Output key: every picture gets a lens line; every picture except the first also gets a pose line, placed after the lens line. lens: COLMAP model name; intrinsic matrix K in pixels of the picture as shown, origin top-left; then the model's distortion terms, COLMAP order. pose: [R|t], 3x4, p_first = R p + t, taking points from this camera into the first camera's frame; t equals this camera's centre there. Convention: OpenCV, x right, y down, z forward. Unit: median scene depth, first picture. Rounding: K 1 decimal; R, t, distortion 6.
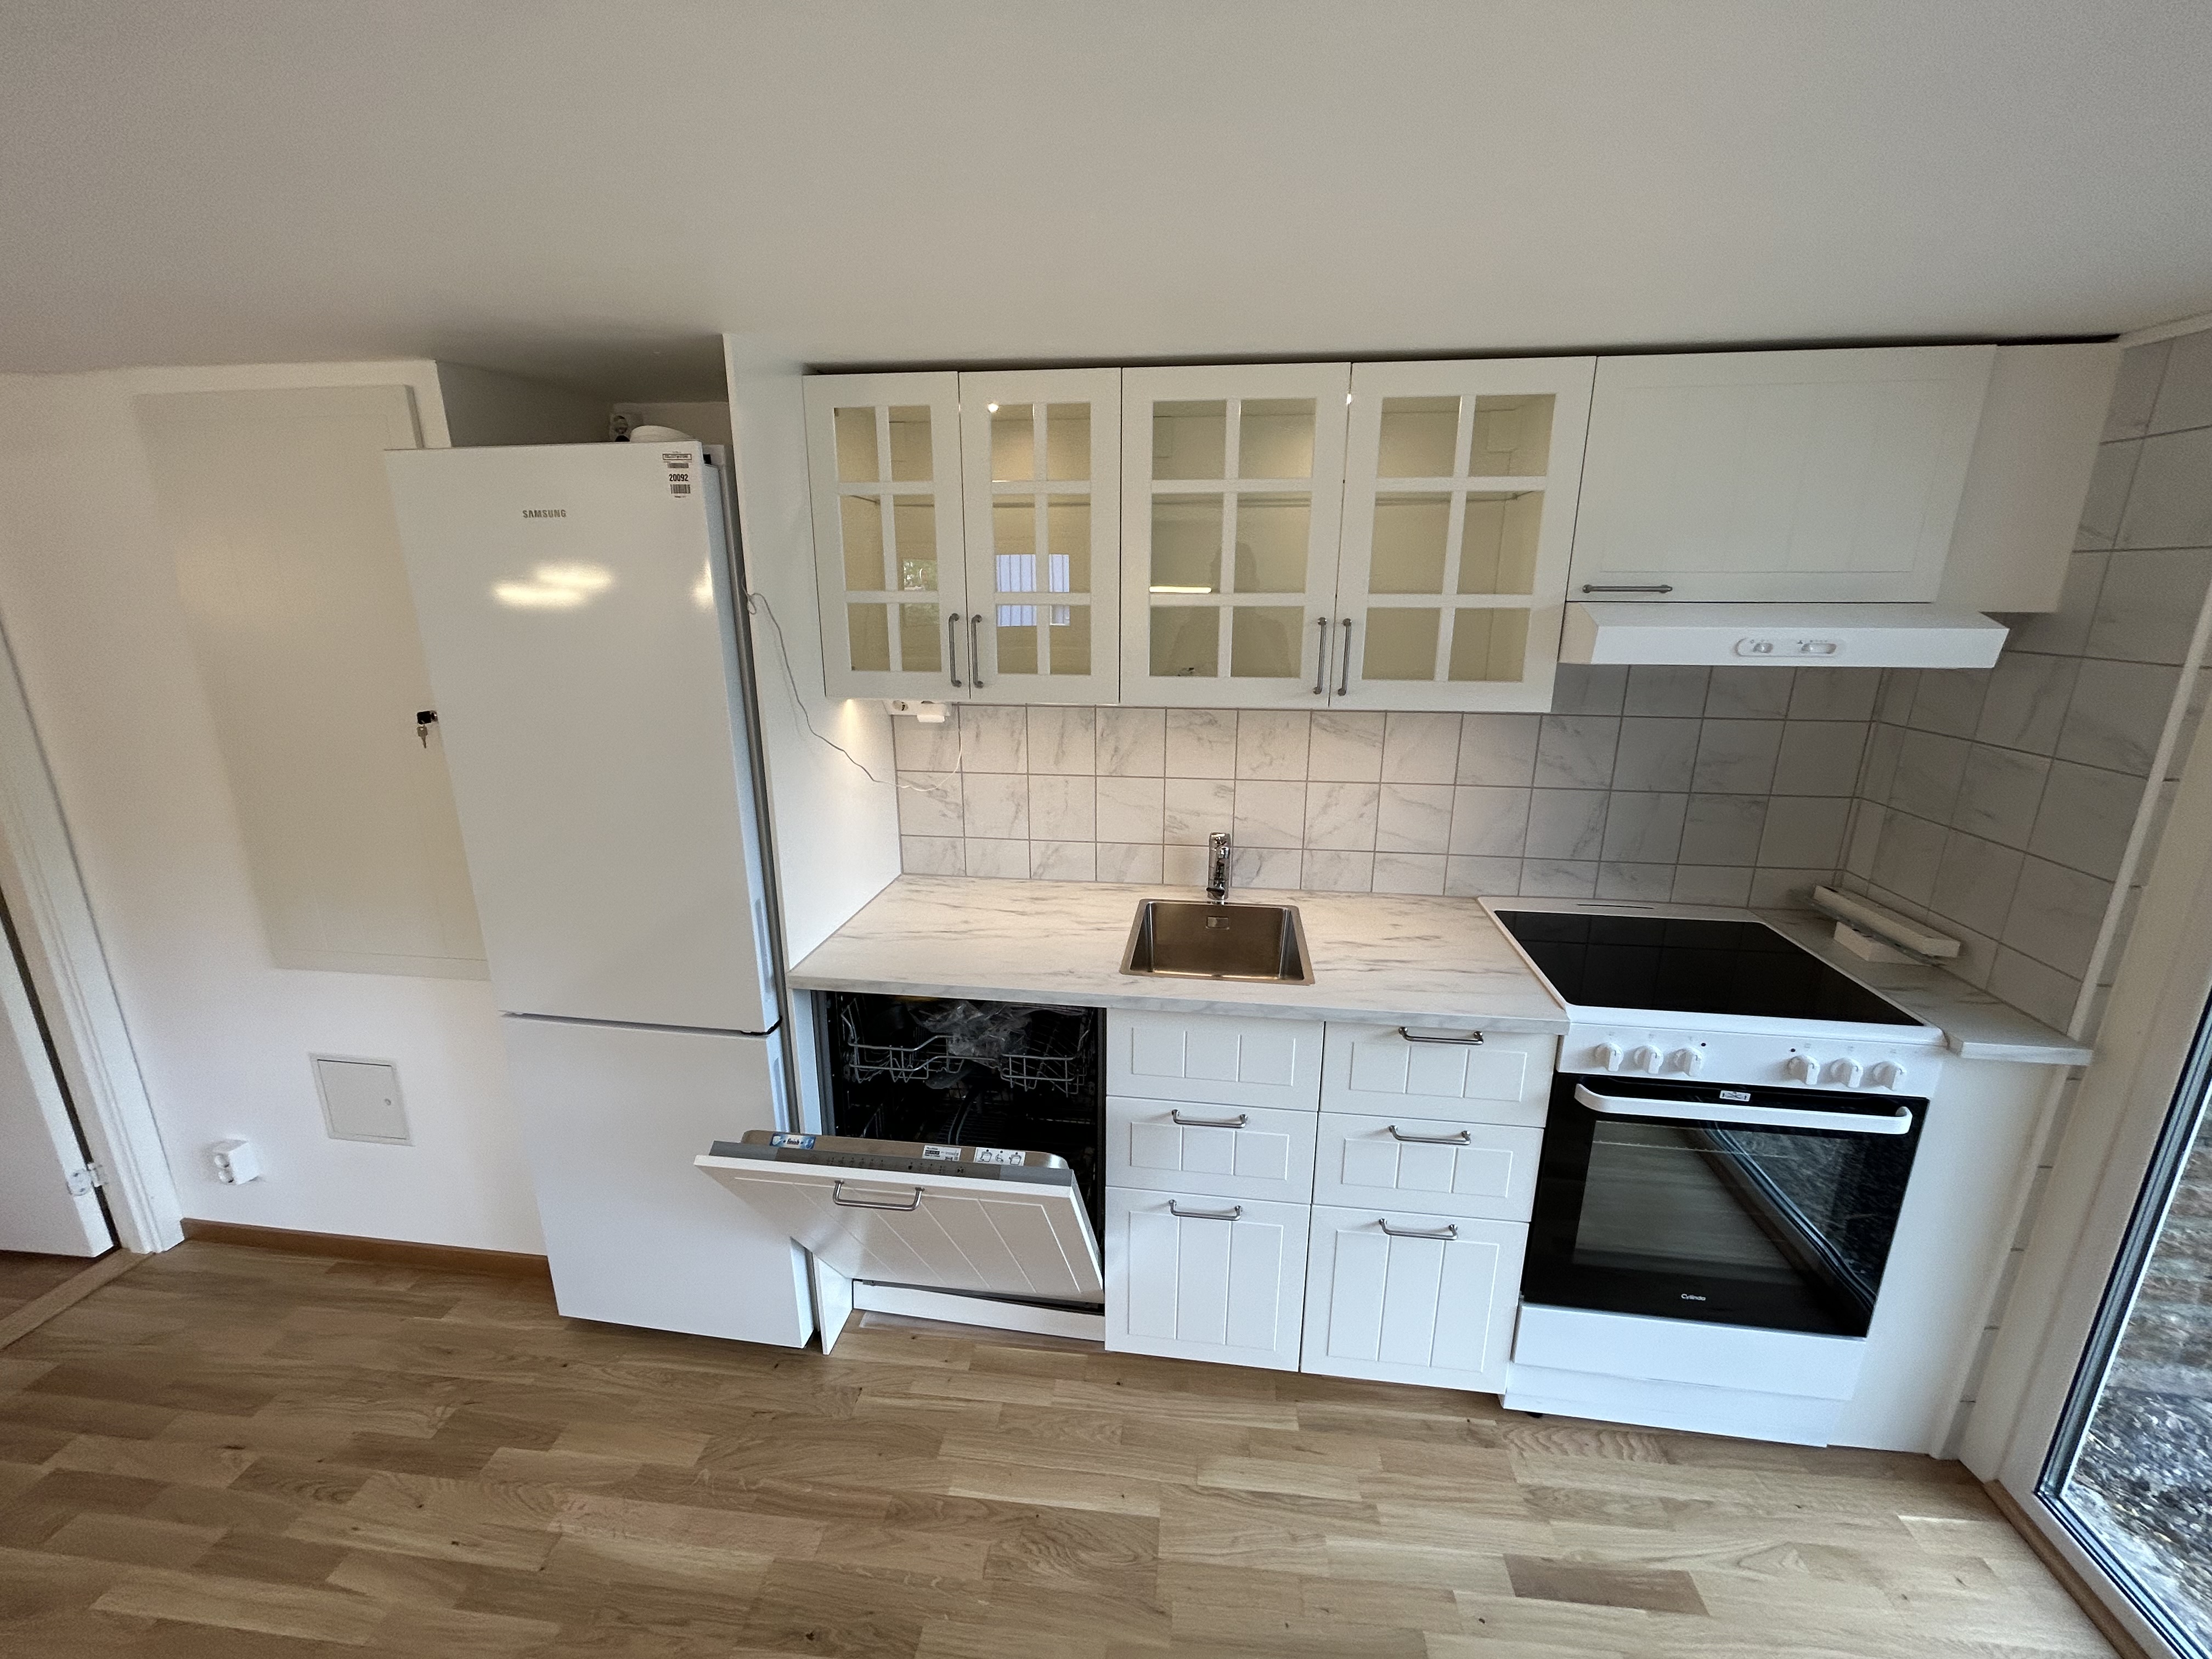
lens RADIAL K [[891.8, 0, 1106.0], [0, 891.8, 829.5], [0, 0, 1]] dist [0.000638, -0.000141]
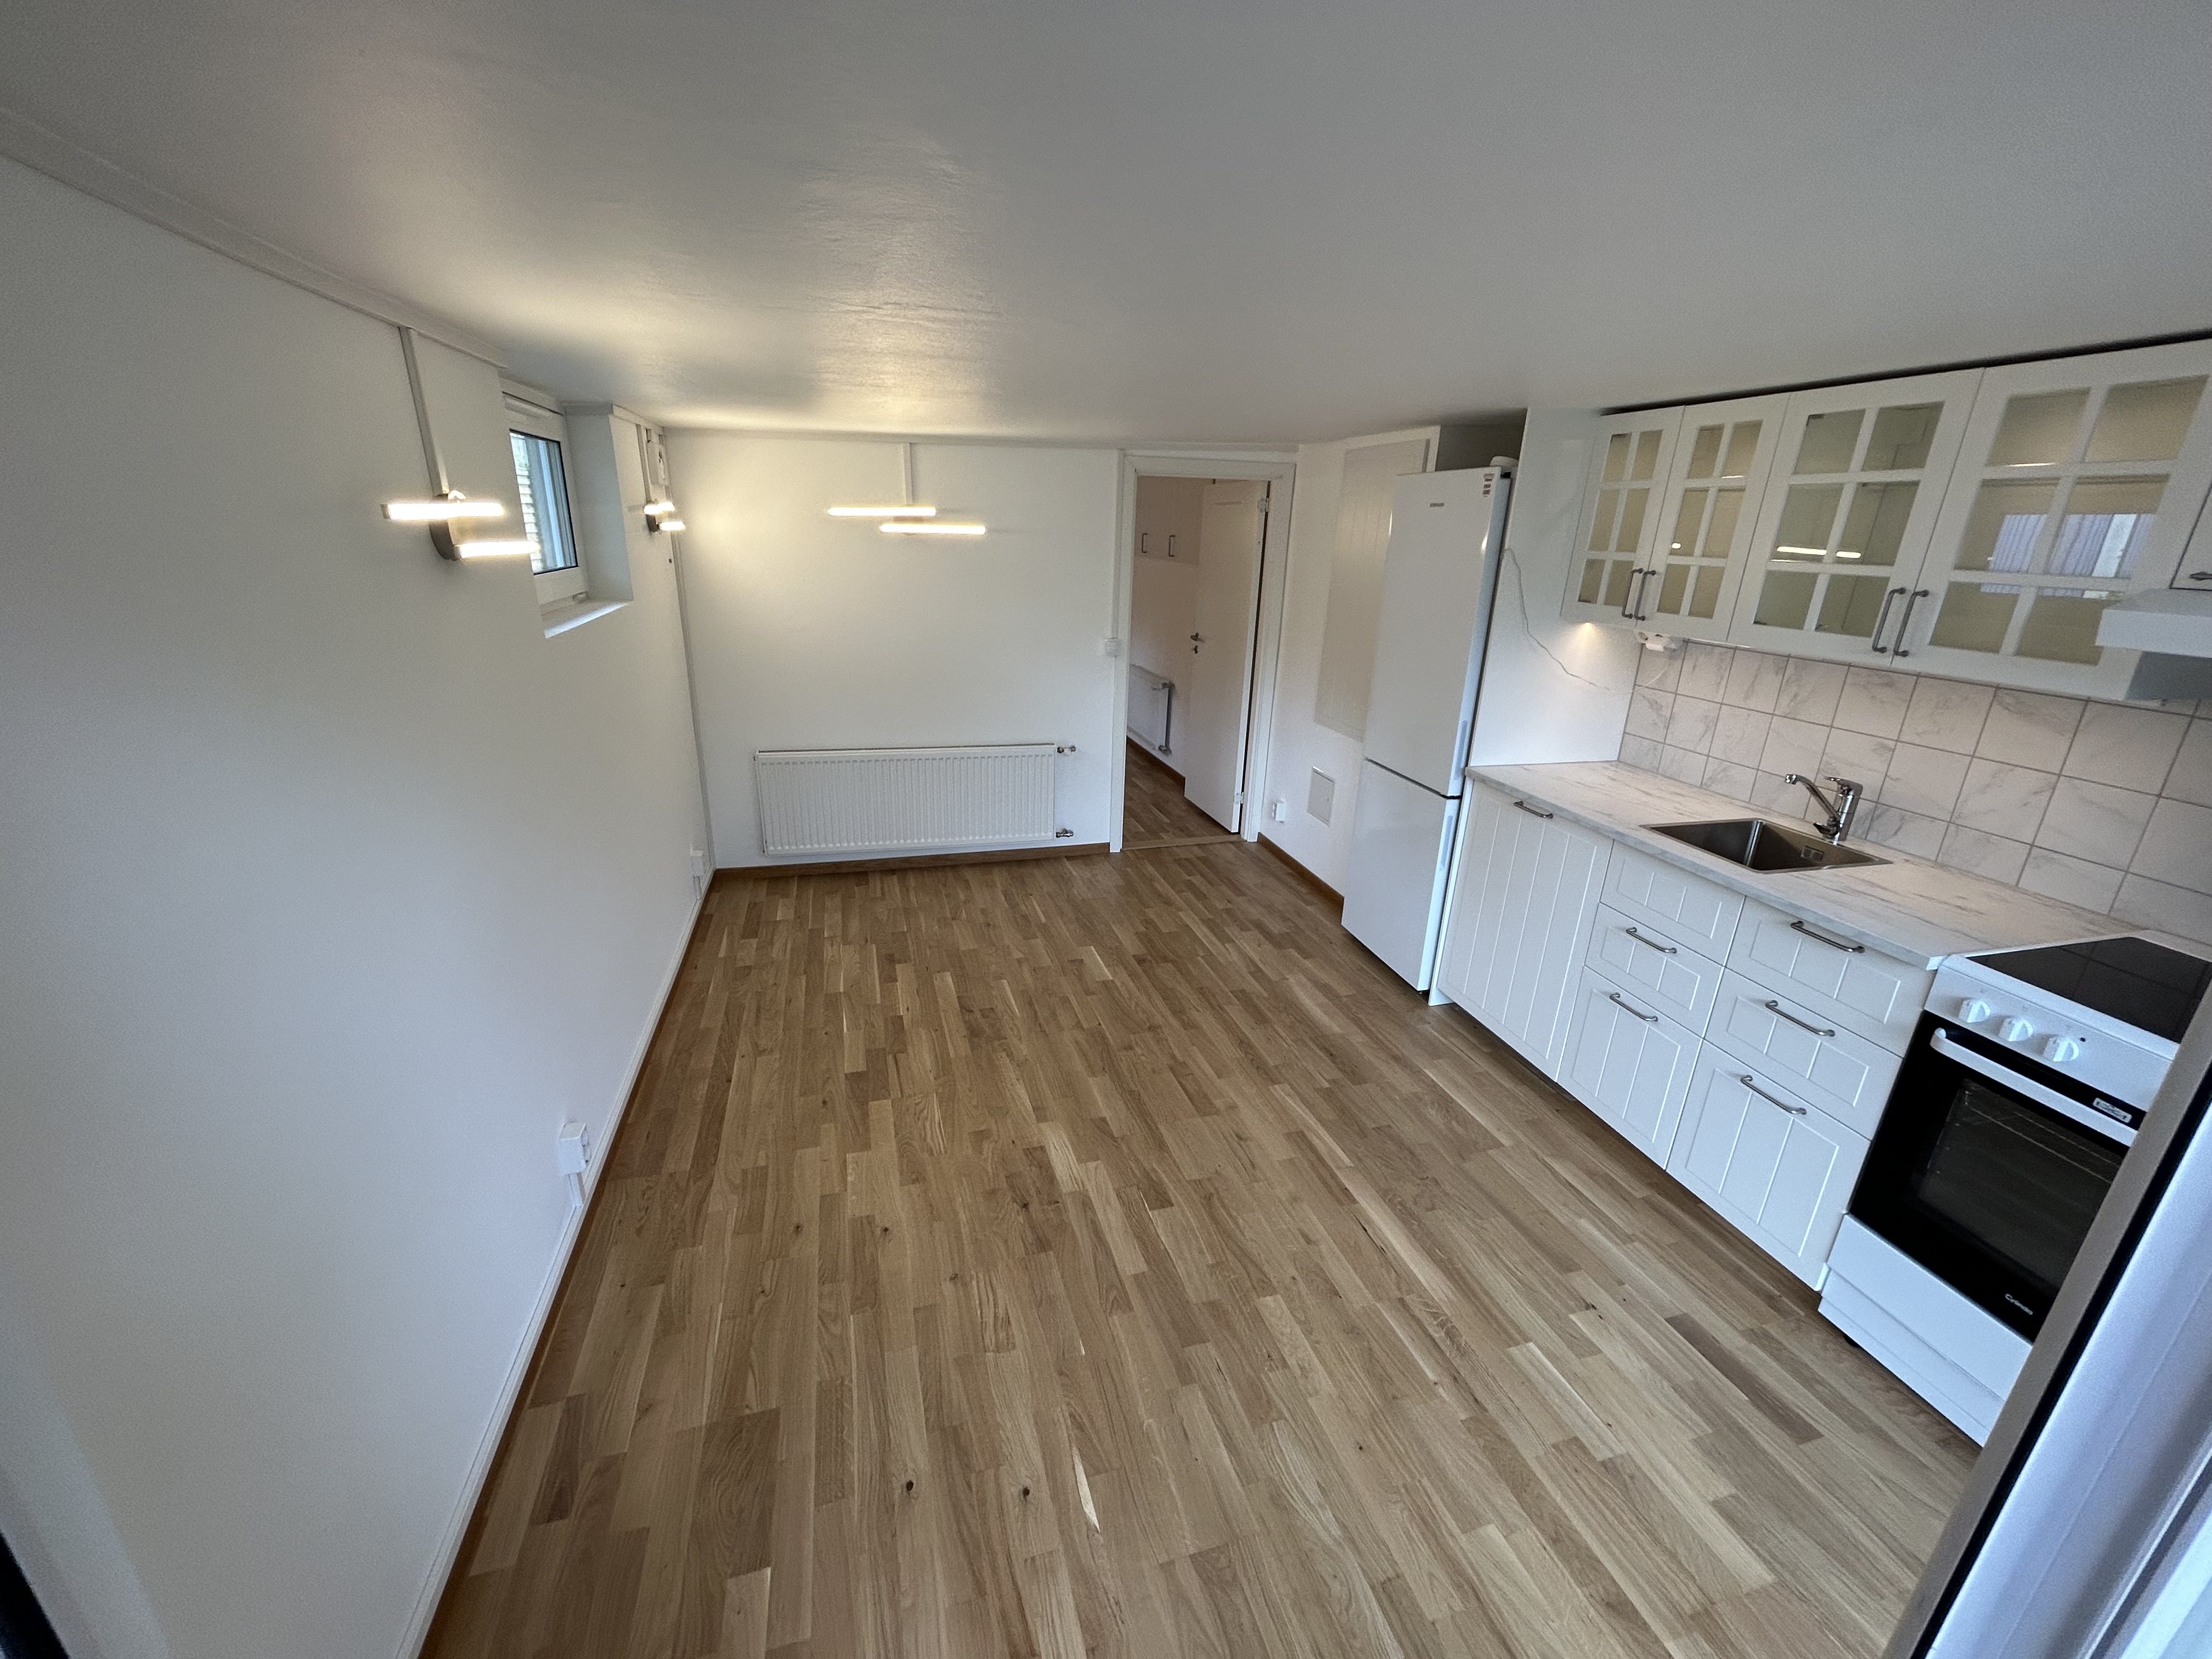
lens RADIAL K [[884.0, 0, 1116.5], [0, 884.0, 829.4], [0, 0, 1]] dist [0.008431, 0.000299]
pose [[0.398236, 0.313099, -0.862193, 0.913135], [-0.274884, 0.937480, 0.213474, 0.093095], [0.875127, 0.151990, 0.459404, -0.391010]]
